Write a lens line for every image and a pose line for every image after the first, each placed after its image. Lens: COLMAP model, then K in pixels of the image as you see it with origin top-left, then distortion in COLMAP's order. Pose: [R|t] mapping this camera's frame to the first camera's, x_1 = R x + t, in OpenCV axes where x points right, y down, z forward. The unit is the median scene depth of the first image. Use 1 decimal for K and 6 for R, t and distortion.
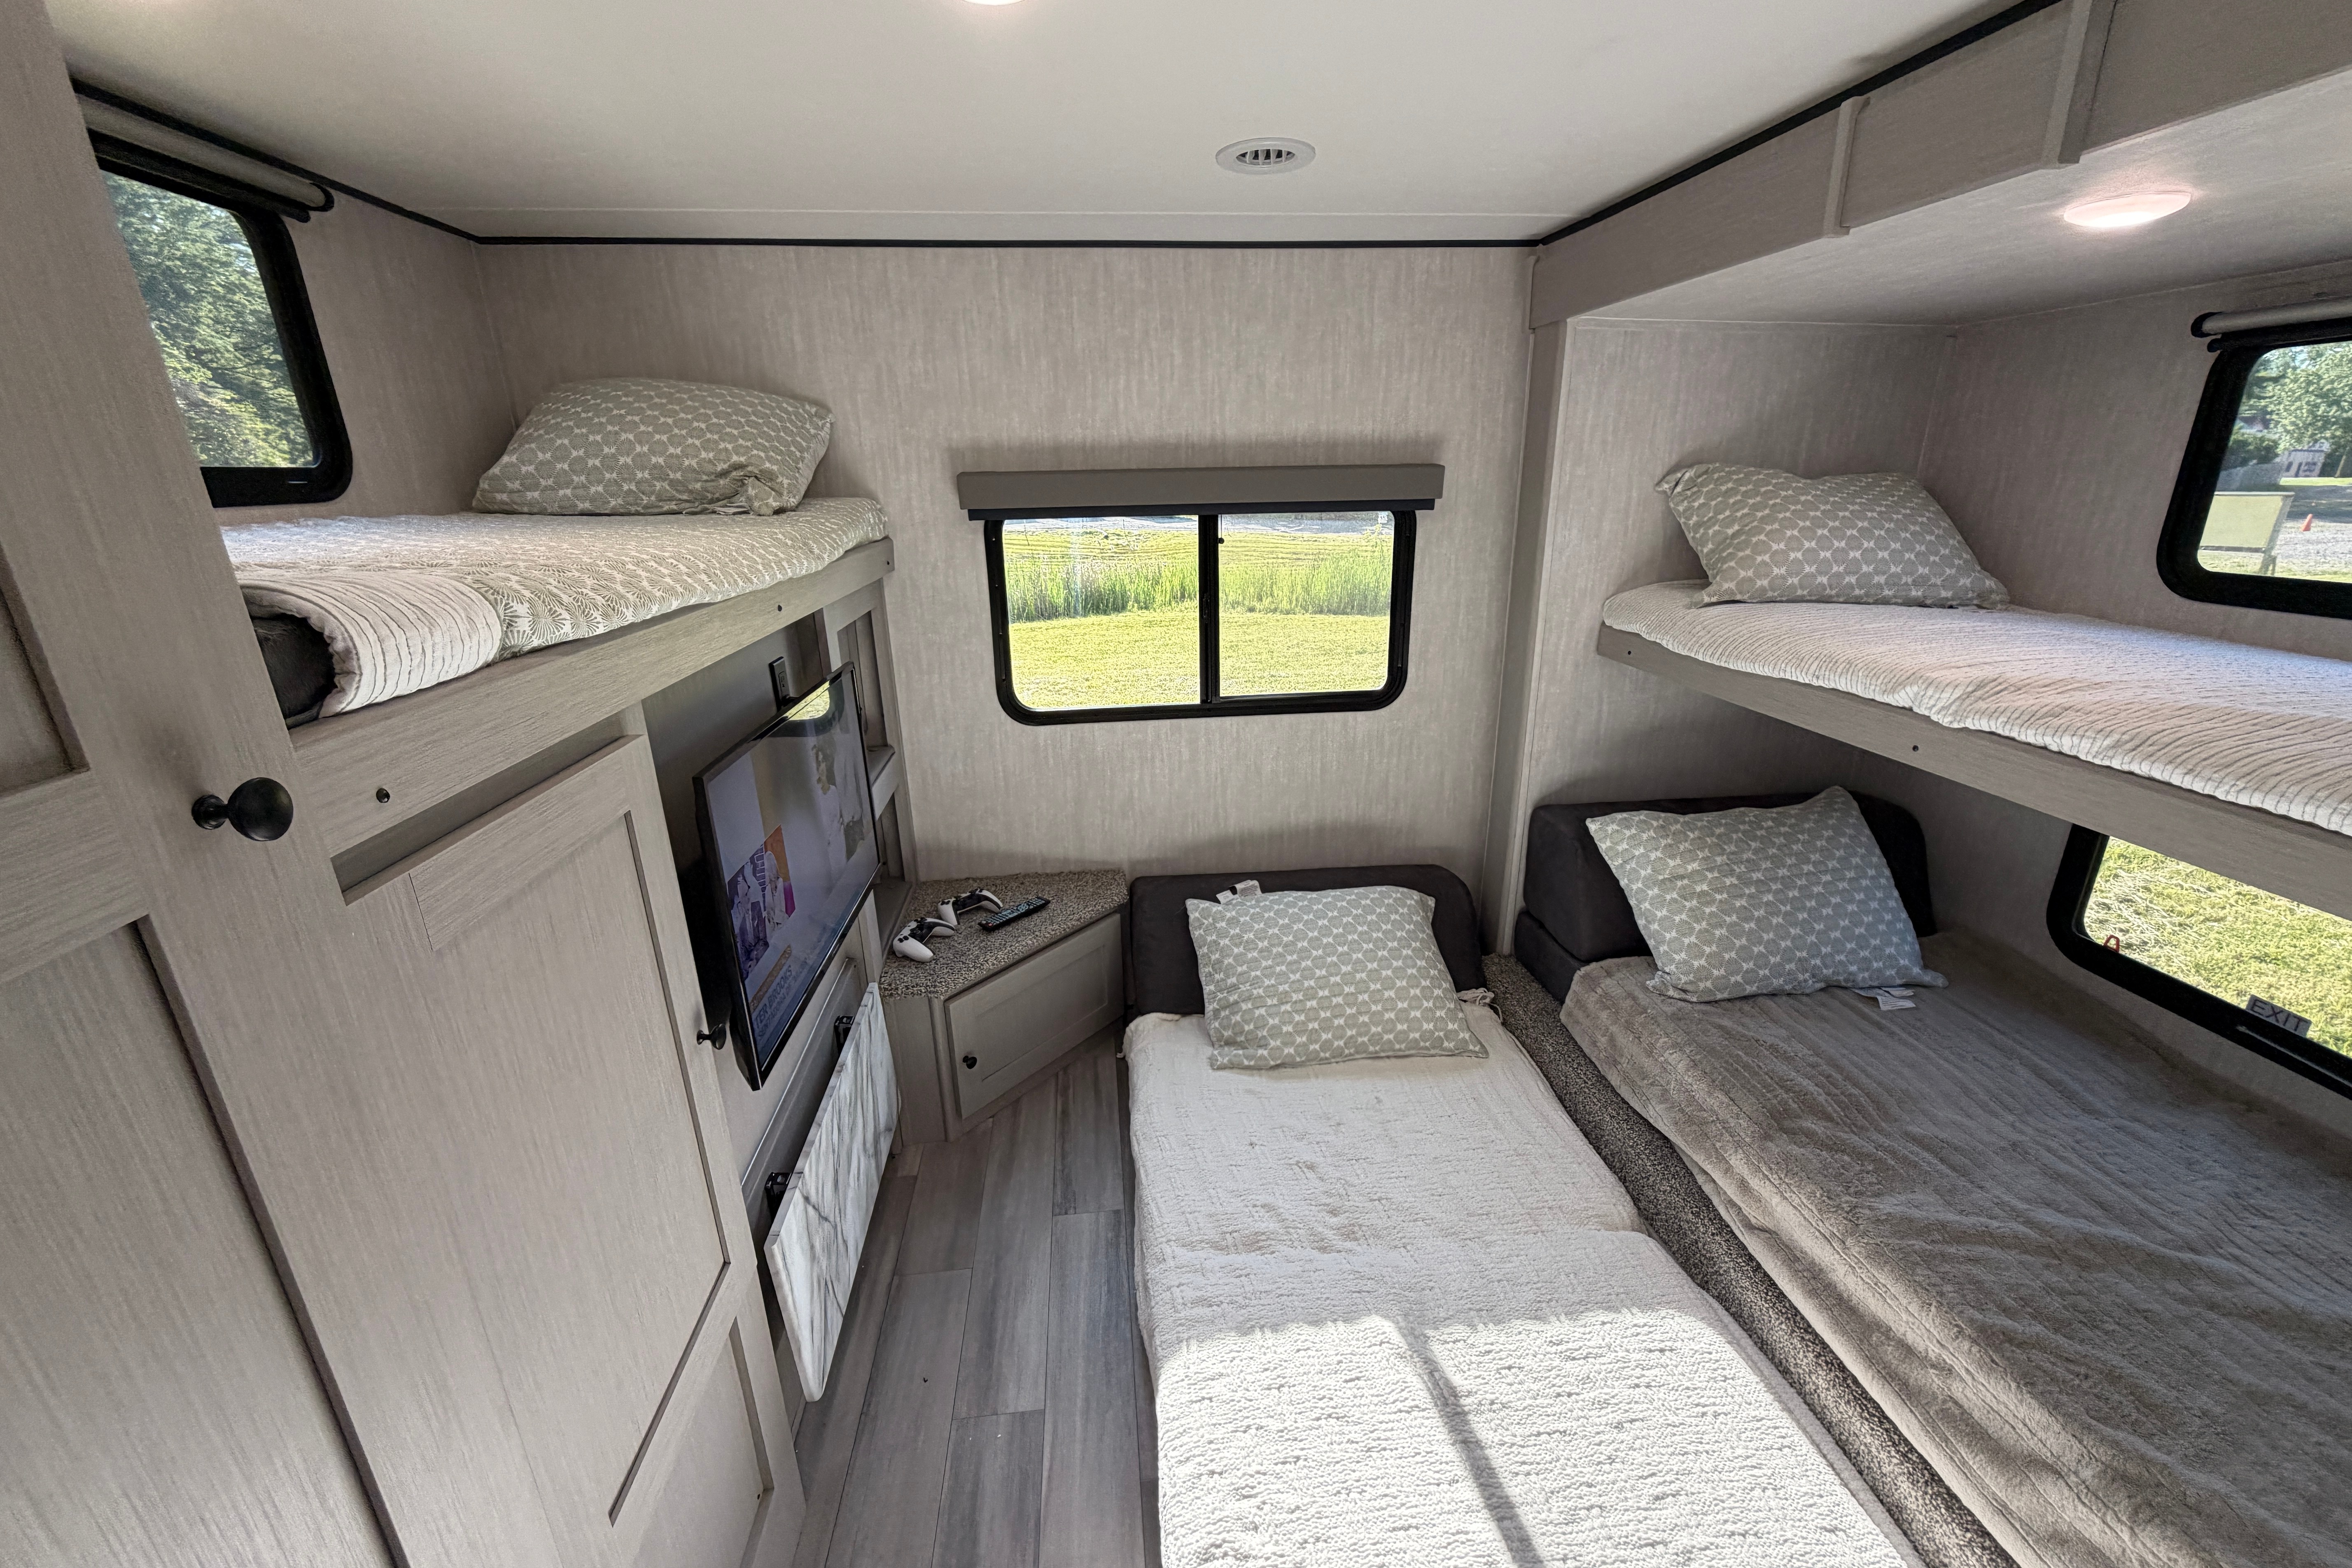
lens RADIAL K [[934.0, 0, 1182.3], [0, 934.0, 787.2], [0, 0, 1]] dist [0.000871, -0.000156]
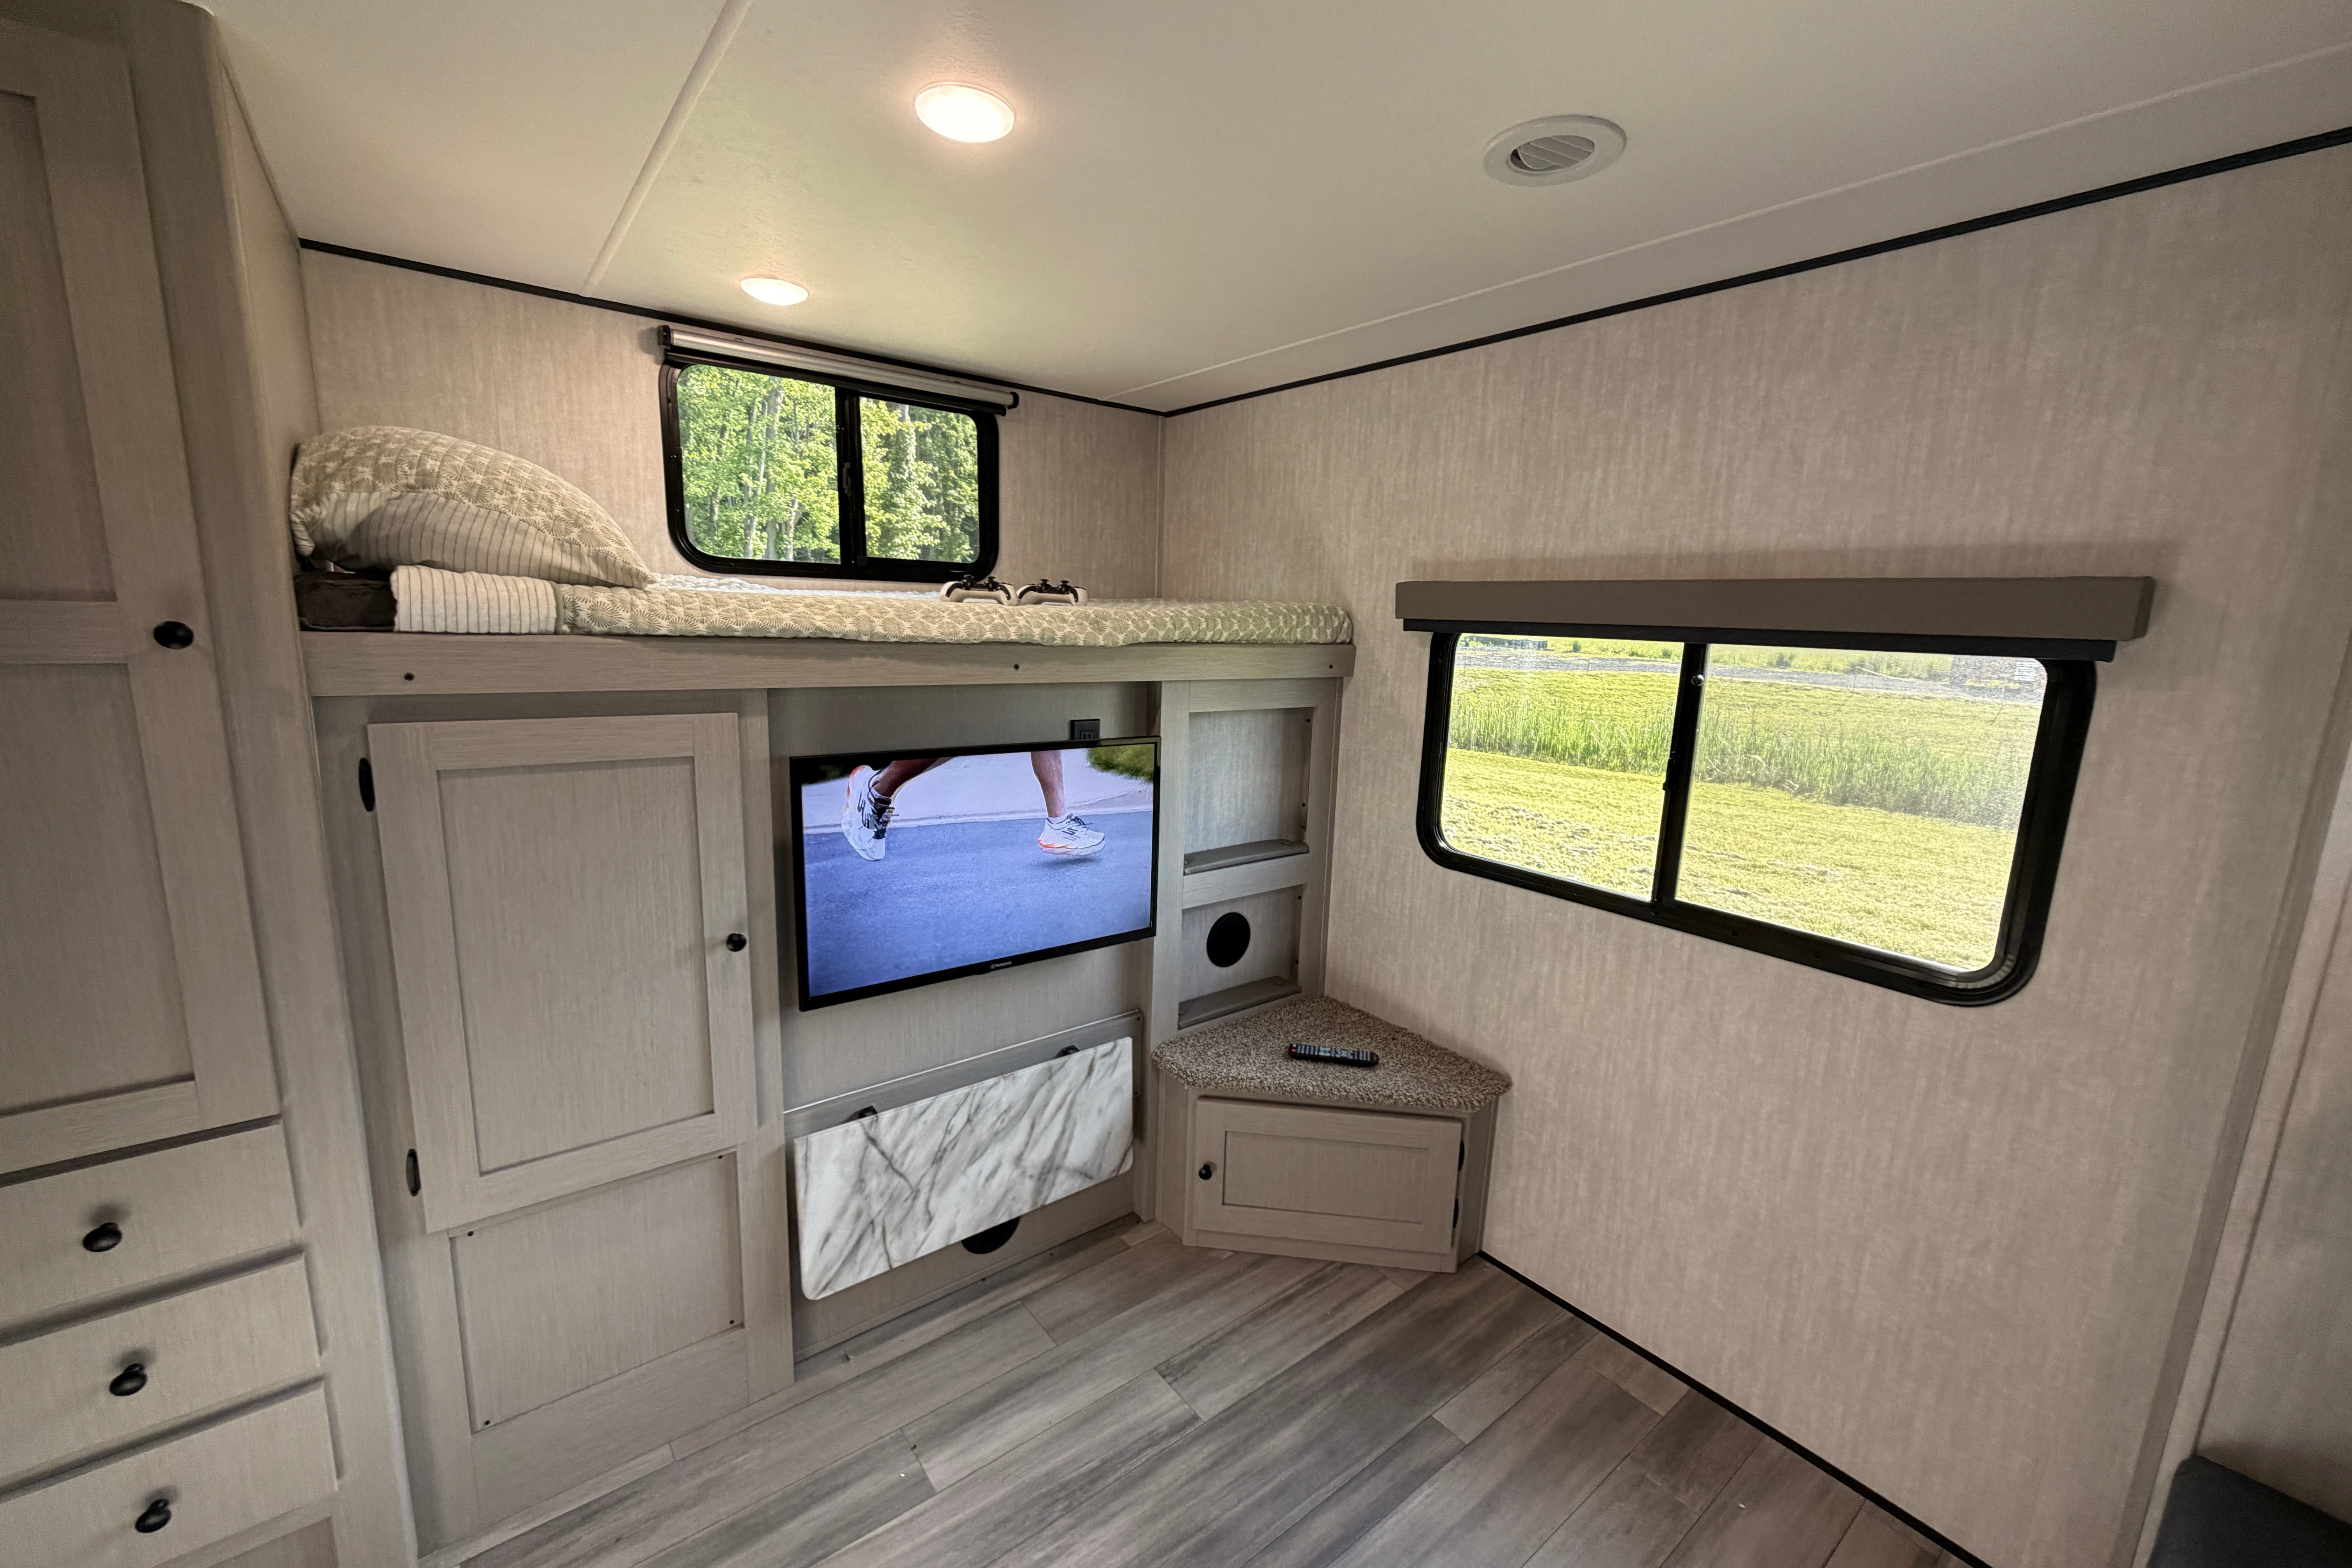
lens RADIAL K [[934.0, 0, 1184.2], [0, 934.0, 789.0], [0, 0, 1]] dist [0.000871, -0.000156]
pose [[0.537000, 0.191131, -0.821645, 0.448152], [-0.310626, 0.950361, 0.018058, -0.083130], [0.784310, 0.245527, 0.569714, 0.332637]]
